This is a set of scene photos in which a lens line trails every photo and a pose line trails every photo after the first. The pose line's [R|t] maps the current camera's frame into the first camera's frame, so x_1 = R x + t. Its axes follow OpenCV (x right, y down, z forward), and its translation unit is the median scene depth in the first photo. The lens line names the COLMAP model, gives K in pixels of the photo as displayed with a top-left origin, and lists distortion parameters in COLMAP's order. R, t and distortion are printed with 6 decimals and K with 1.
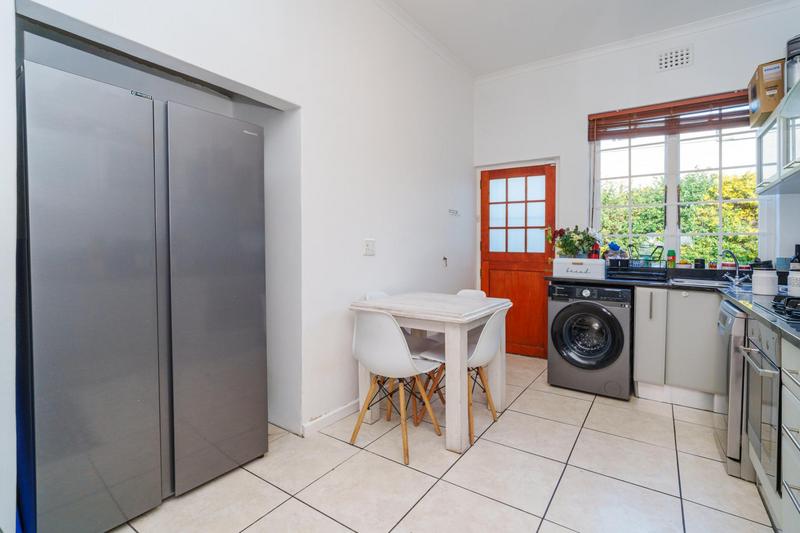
lens RADIAL K [[372.0, 0, 399.2], [0, 372.0, 247.3], [0, 0, 1]] dist [-0.002973, 0.002799]
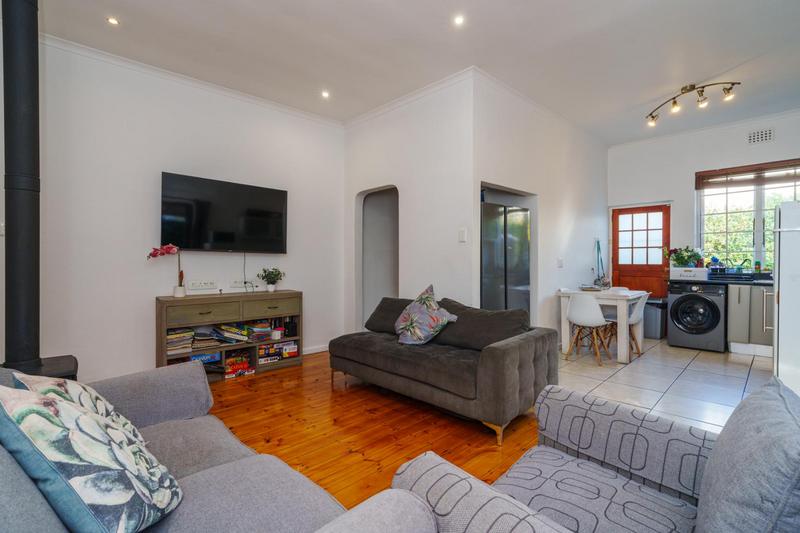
lens RADIAL K [[372.0, 0, 400.4], [0, 372.0, 268.6], [0, 0, 1]] dist [-0.002973, 0.002799]
pose [[0.982358, -0.009380, -0.186773, -0.397538], [0.013280, 0.999719, 0.019642, -0.012307], [0.186536, -0.021776, 0.982207, -0.727071]]
